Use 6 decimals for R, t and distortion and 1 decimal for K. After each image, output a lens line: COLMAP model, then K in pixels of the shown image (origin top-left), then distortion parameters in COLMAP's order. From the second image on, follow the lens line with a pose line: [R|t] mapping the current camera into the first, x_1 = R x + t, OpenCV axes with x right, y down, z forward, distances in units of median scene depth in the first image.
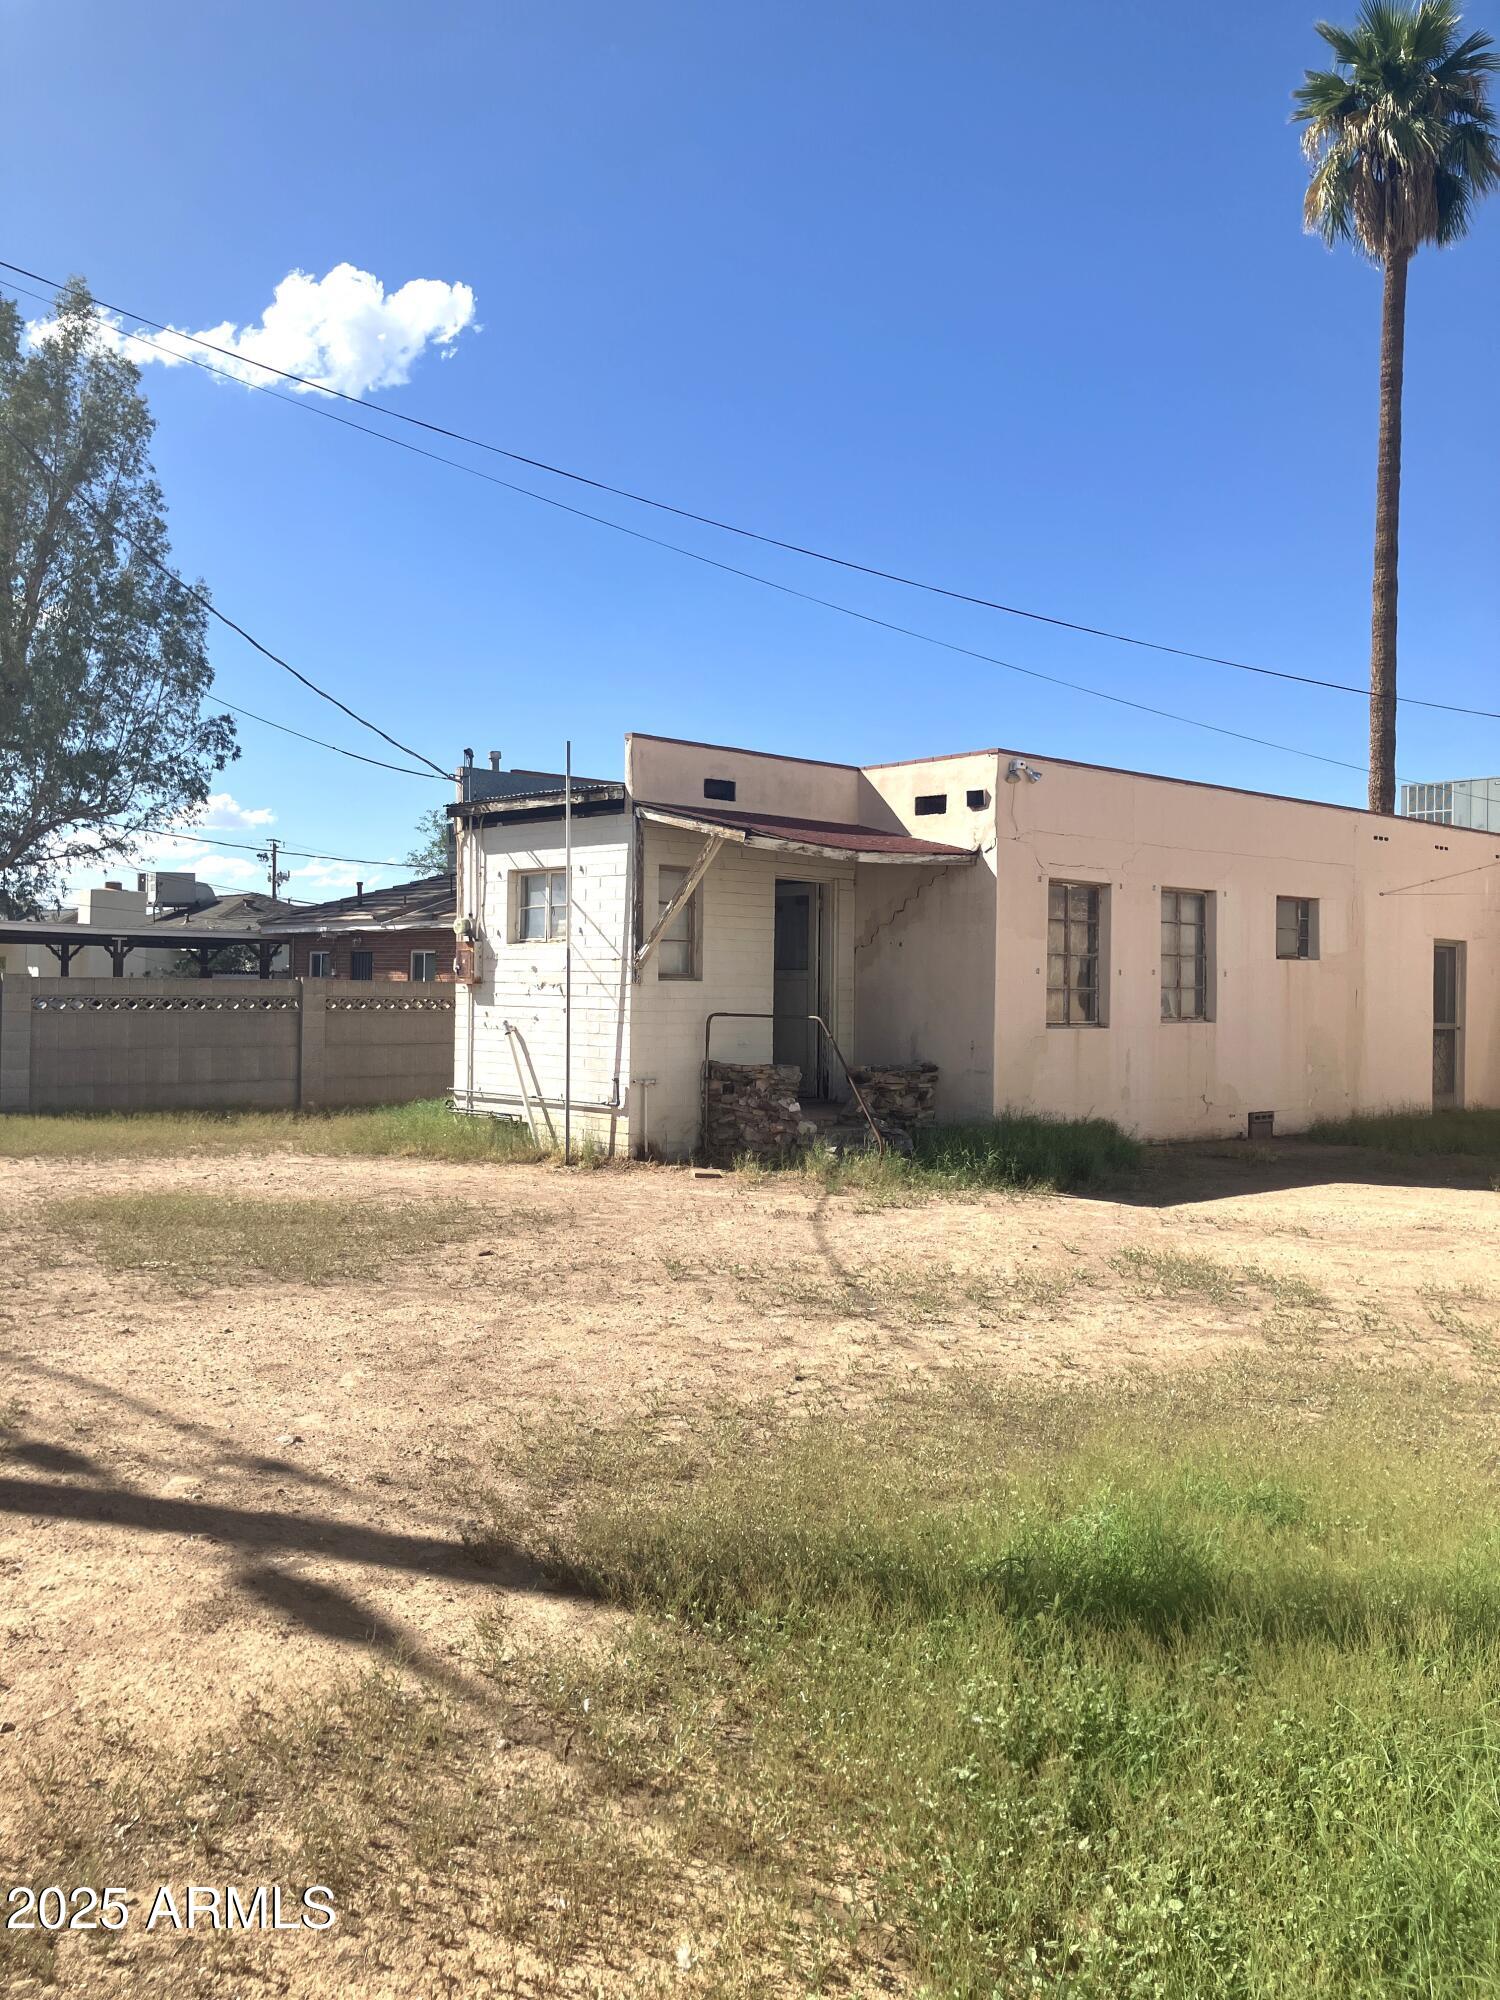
lens RADIAL K [[1632.5, 0, 750.0], [0, 1632.5, 1000.0], [0, 0, 1]] dist [0.017387, -0.065142]
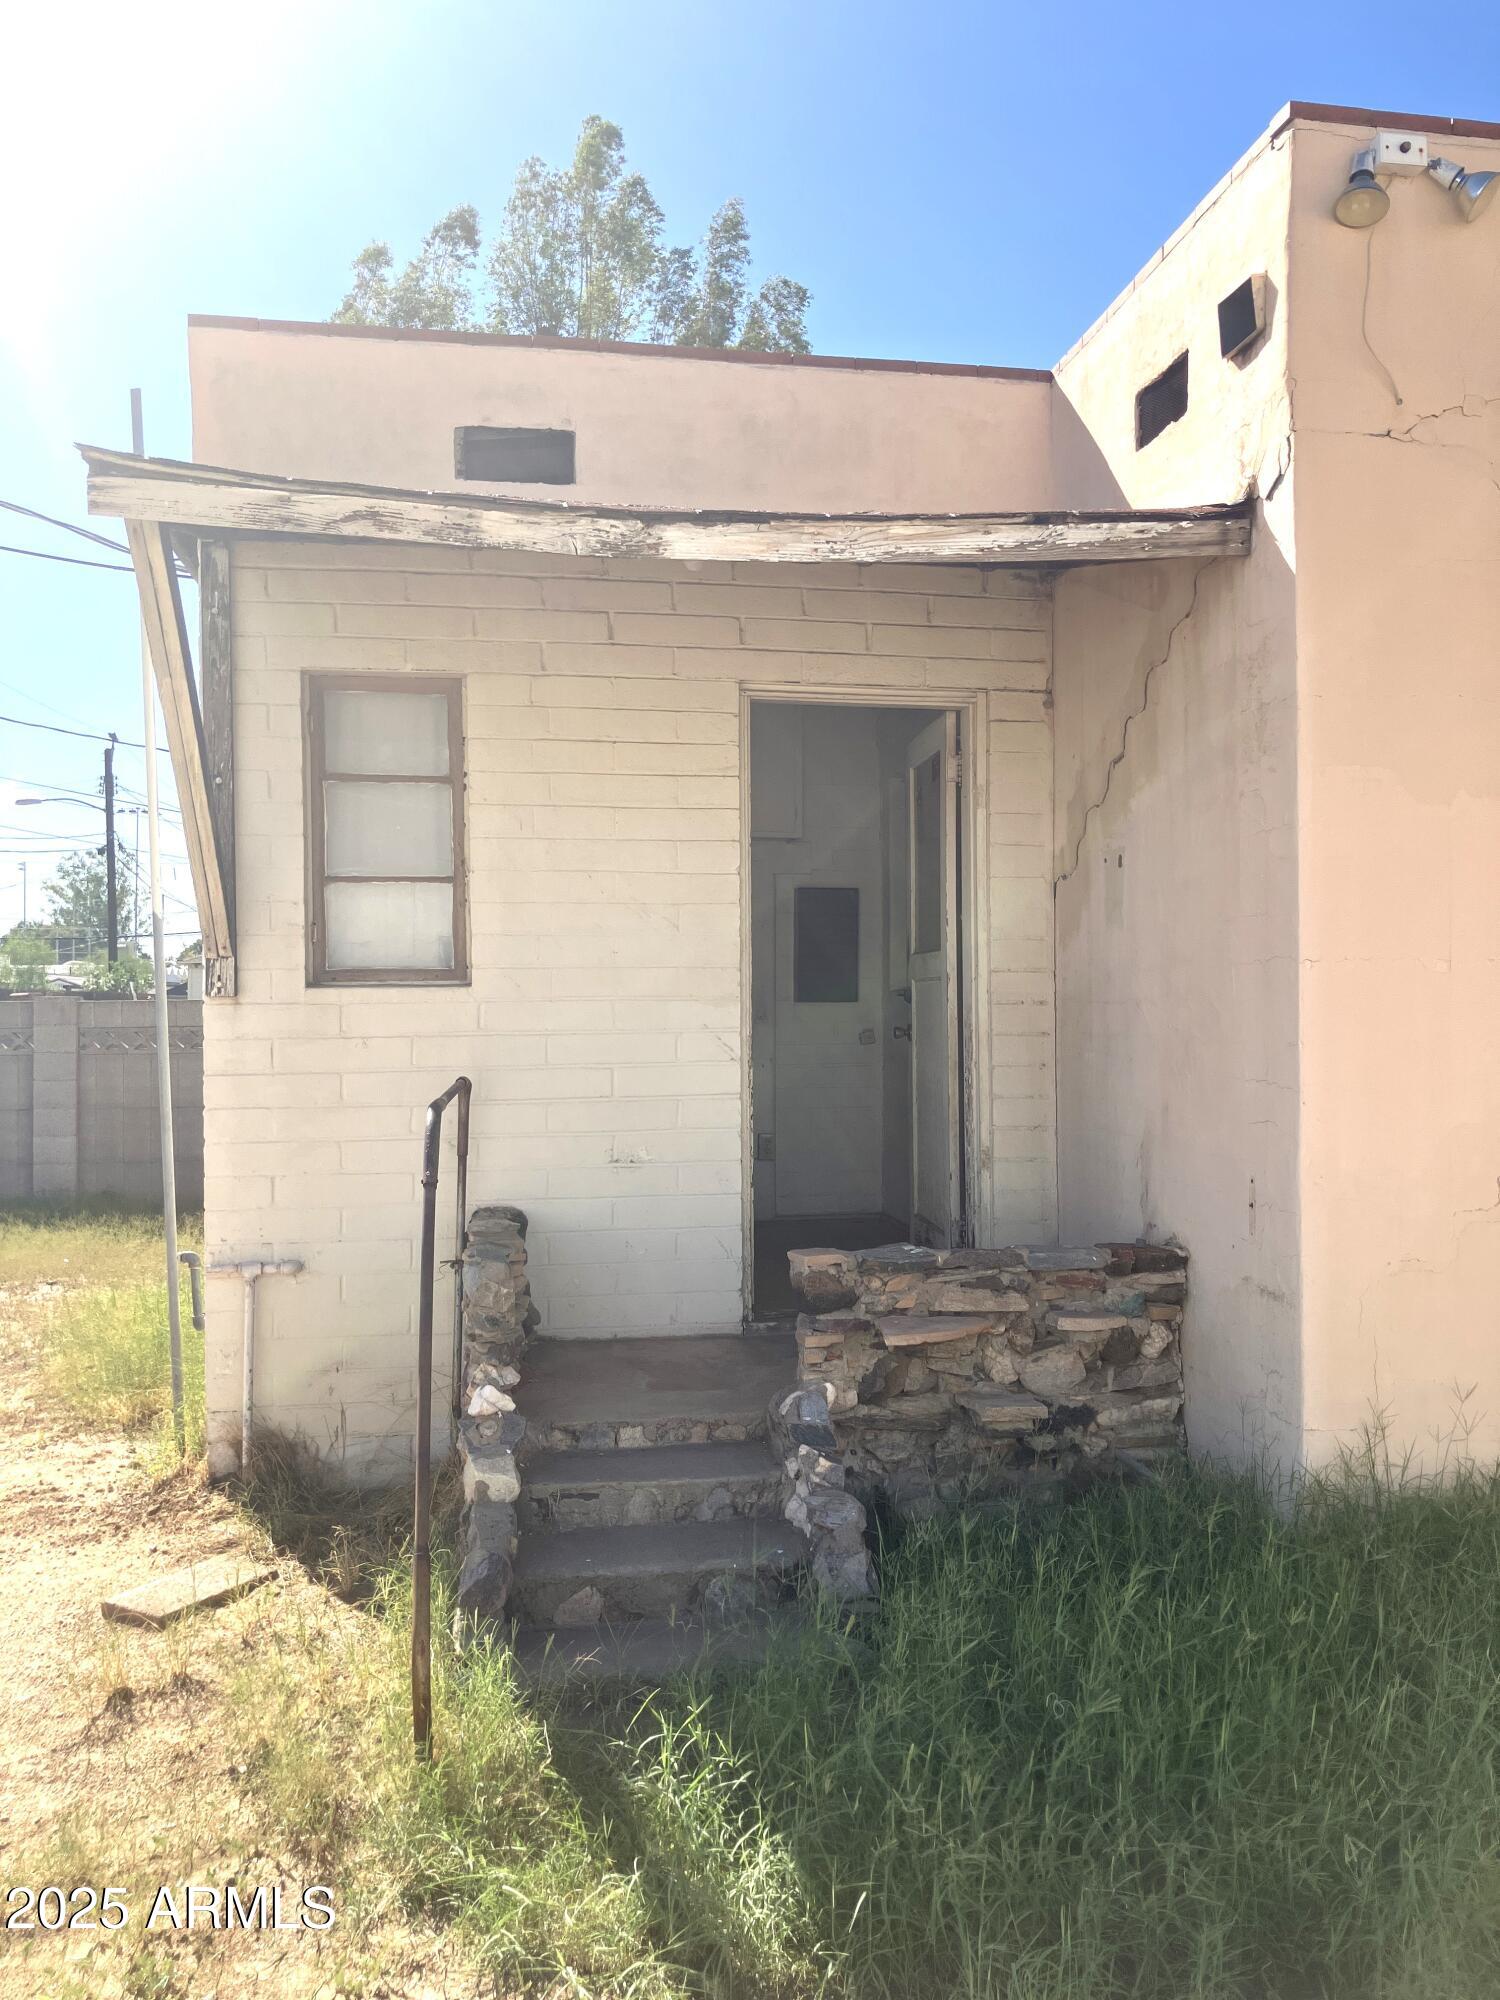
lens RADIAL K [[1632.5, 0, 750.0], [0, 1632.5, 1000.0], [0, 0, 1]] dist [0.017387, -0.065142]
pose [[0.835858, -0.017825, -0.548657, 0.221073], [0.013281, 0.999837, -0.012250, -0.003915], [0.548786, 0.002953, 0.835958, 0.723083]]
